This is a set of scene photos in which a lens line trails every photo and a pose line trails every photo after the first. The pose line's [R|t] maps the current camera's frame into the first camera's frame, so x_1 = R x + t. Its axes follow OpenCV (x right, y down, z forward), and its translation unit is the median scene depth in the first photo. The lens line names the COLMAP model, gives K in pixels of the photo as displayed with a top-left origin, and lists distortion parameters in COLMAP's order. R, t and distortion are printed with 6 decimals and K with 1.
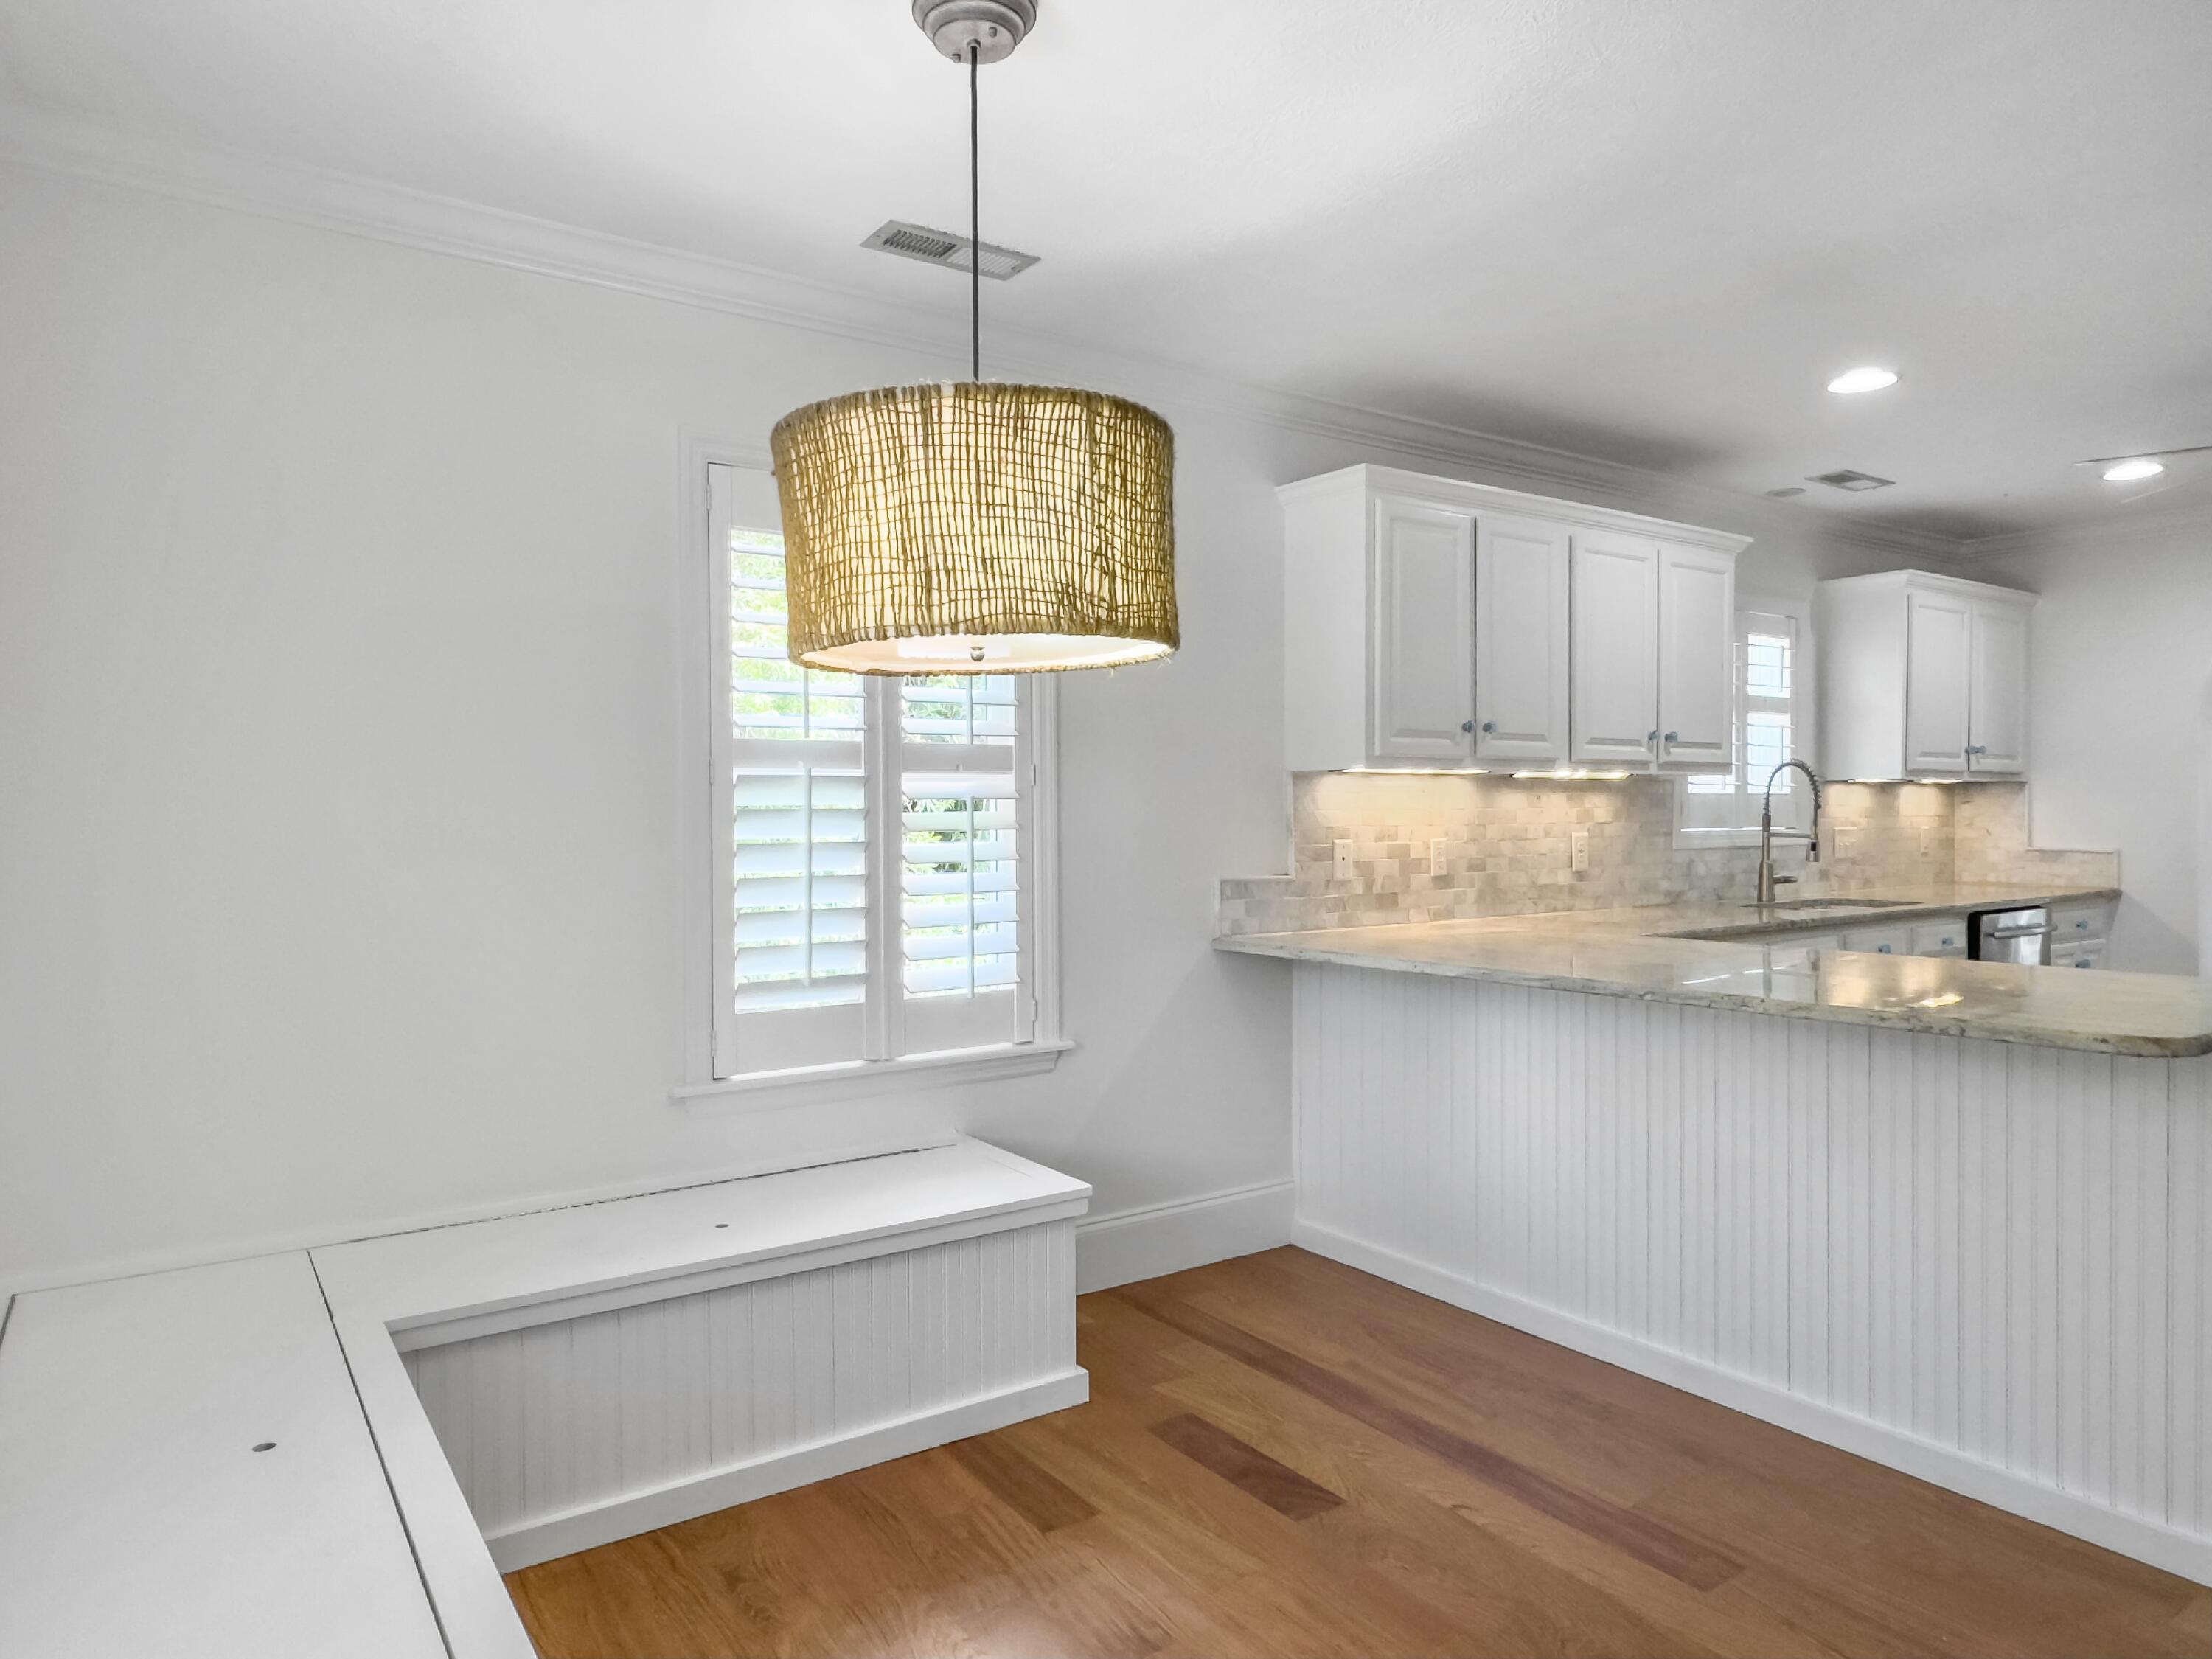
lens RADIAL K [[1366.4, 0, 1106.0], [0, 1366.4, 829.5], [0, 0, 1]] dist [-0.002759, 0.000346]
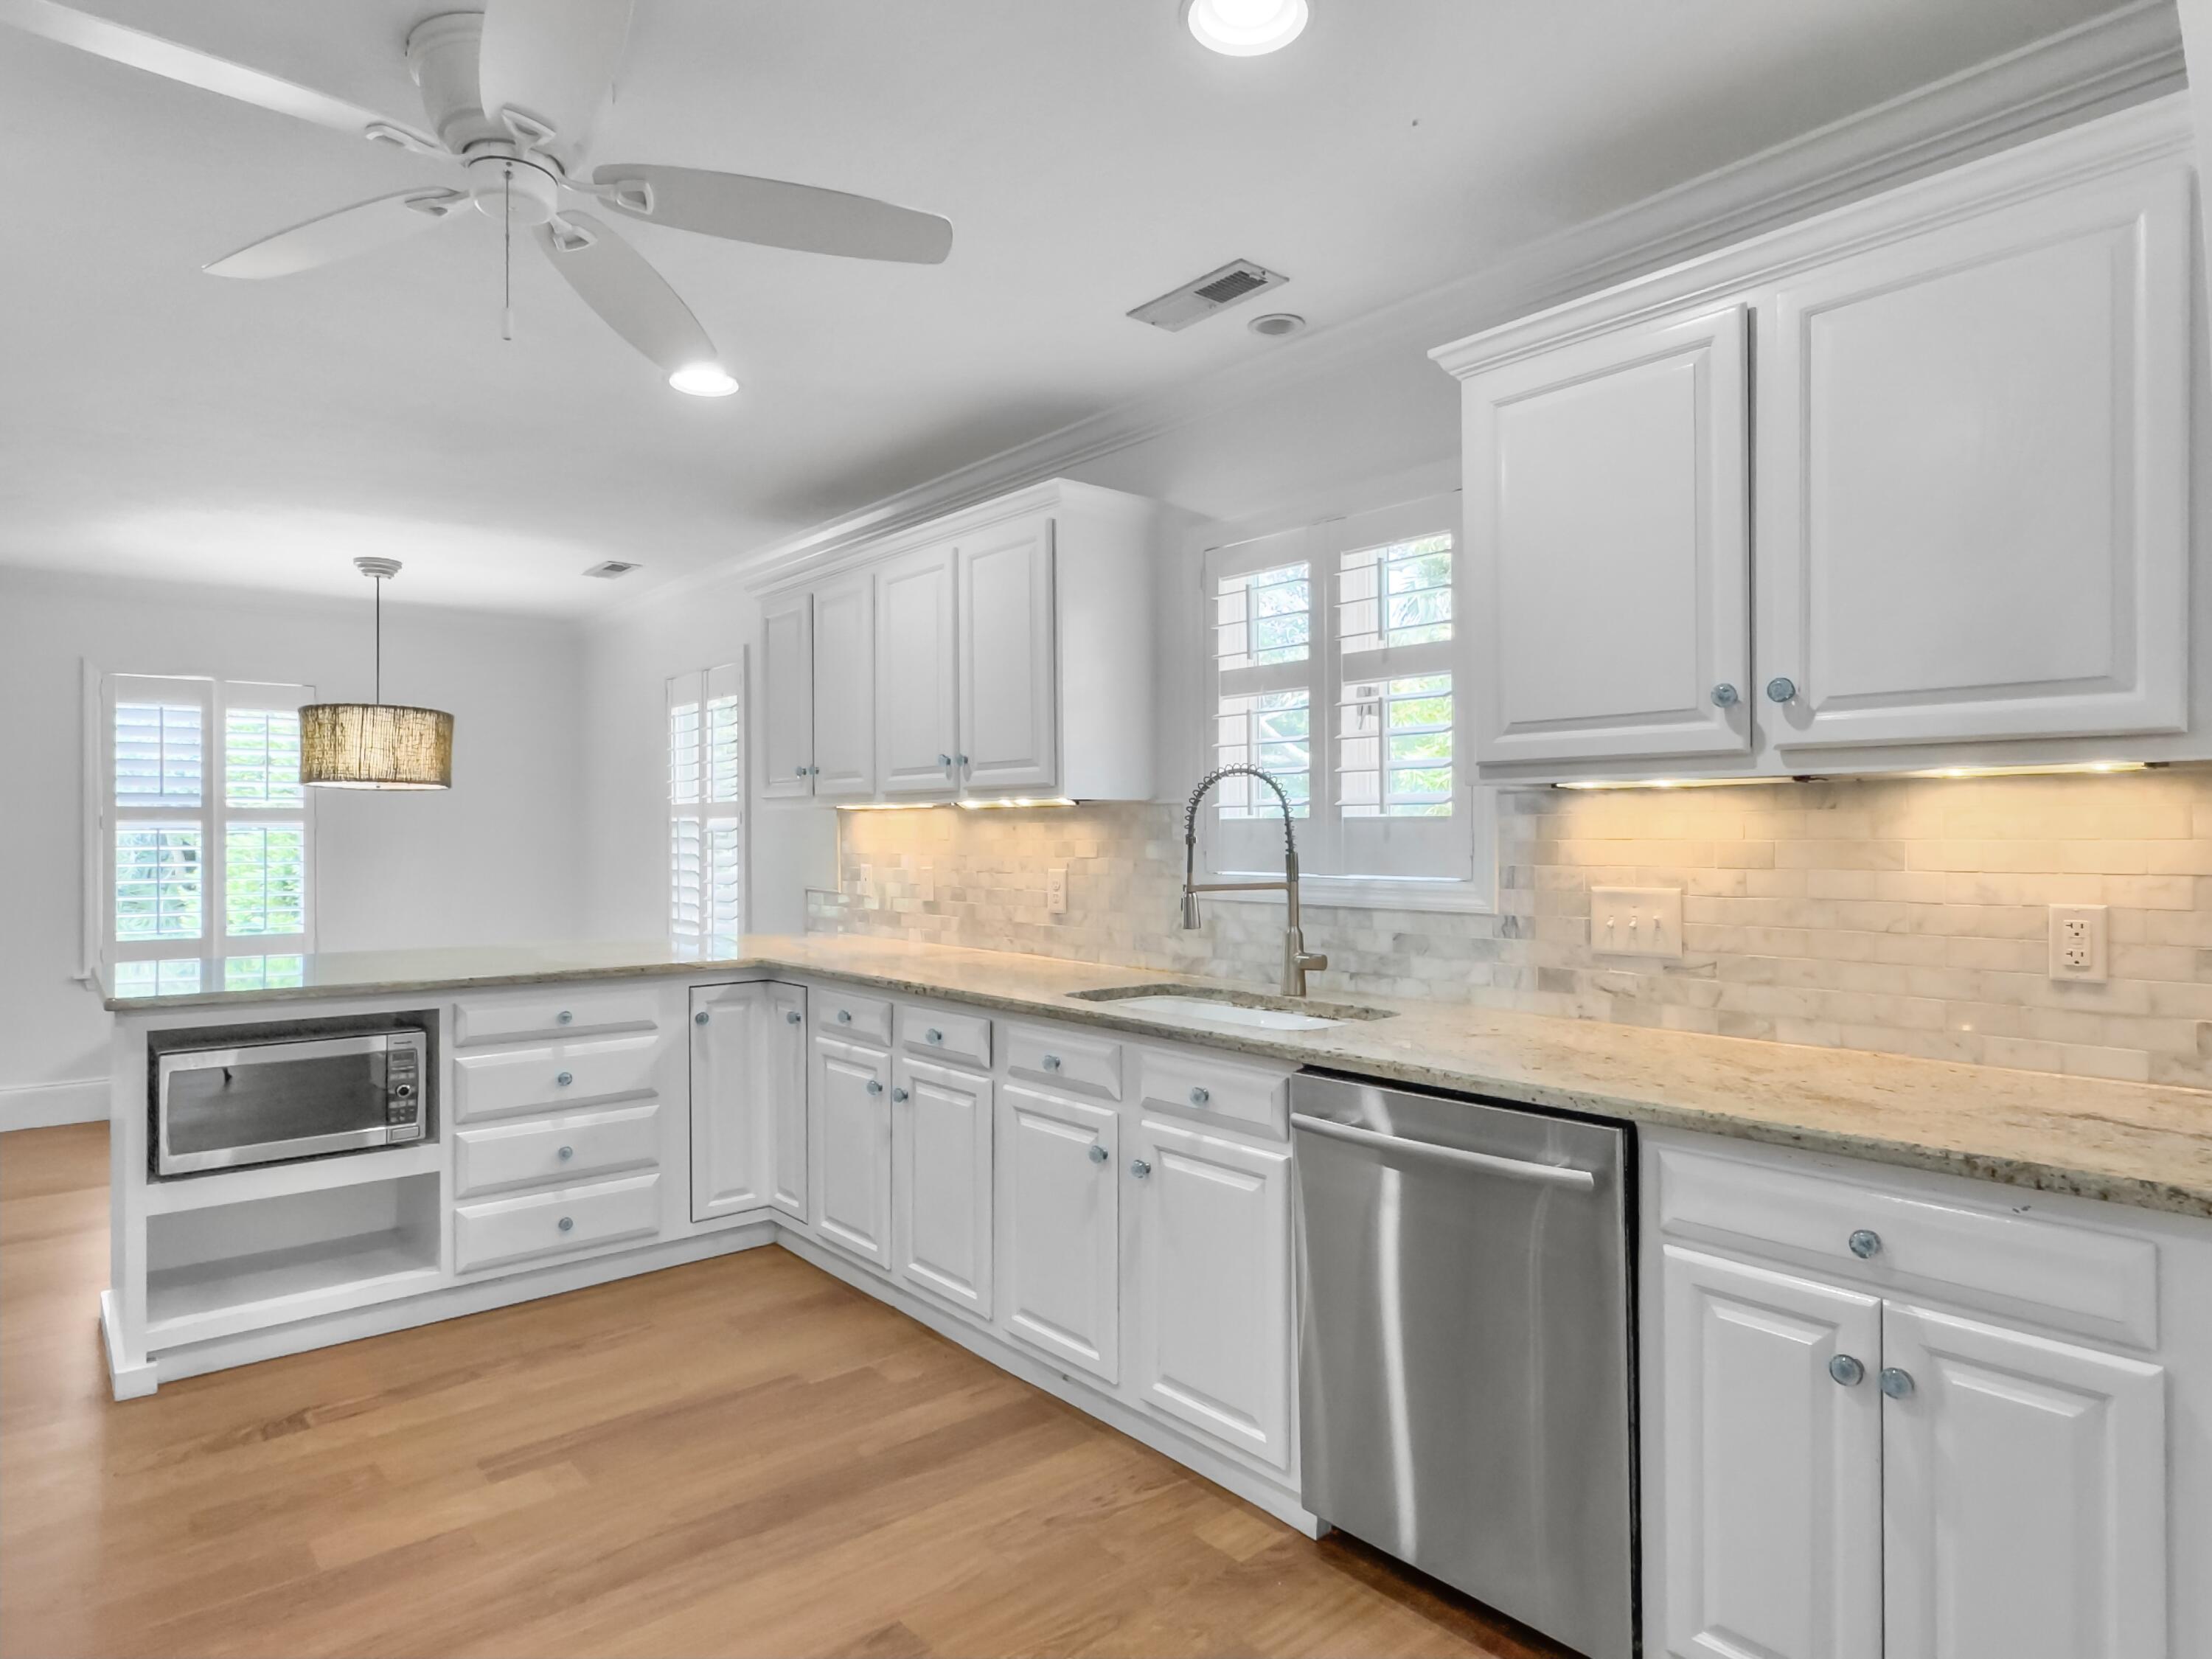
lens RADIAL K [[1273.6, 0, 1106.0], [0, 1273.6, 829.5], [0, 0, 1]] dist [0.000385, -0.000305]
pose [[0.102251, 0.002208, -0.994756, 1.082458], [-0.011306, 0.999936, 0.001057, -0.021946], [0.994694, 0.011138, 0.102269, 0.889871]]
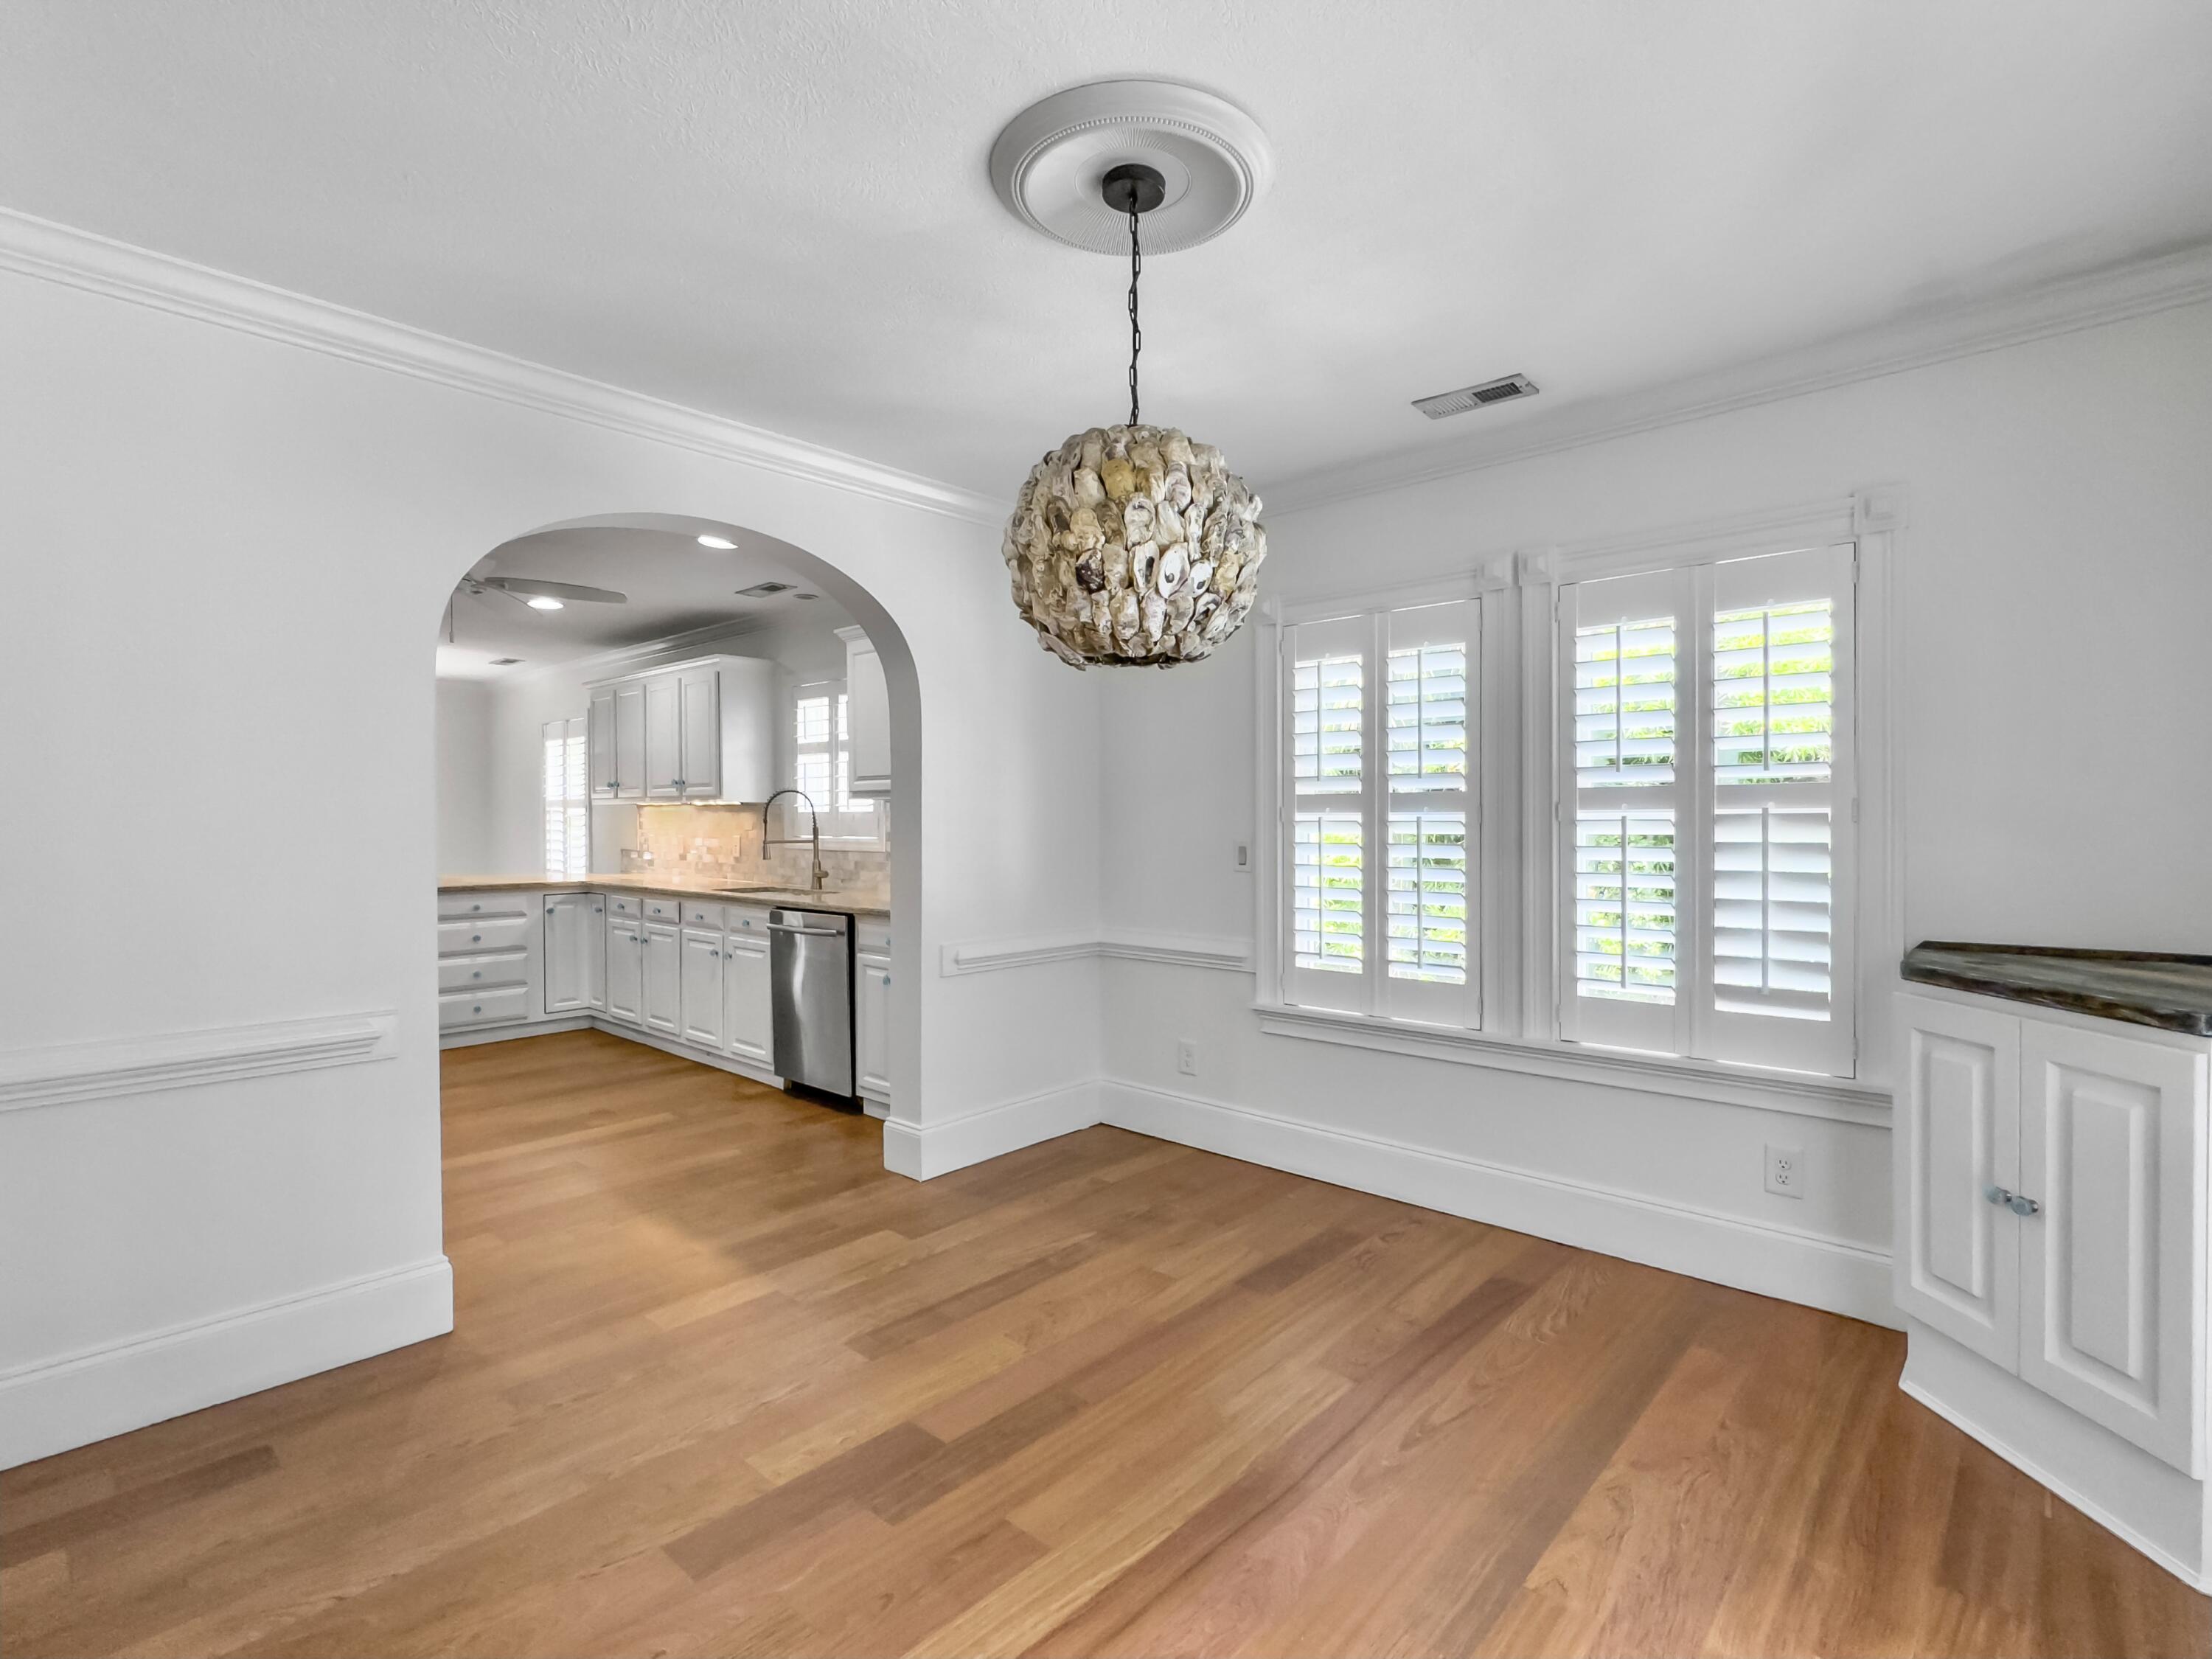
lens RADIAL K [[1067.4, 0, 1104.6], [0, 1067.4, 824.0], [0, 0, 1]] dist [-0.000080, -0.000189]
pose [[0.227617, 0.011778, -0.973680, 1.677236], [-0.013290, 0.999871, 0.008988, -0.028758], [0.973660, 0.010895, 0.227744, 1.077689]]
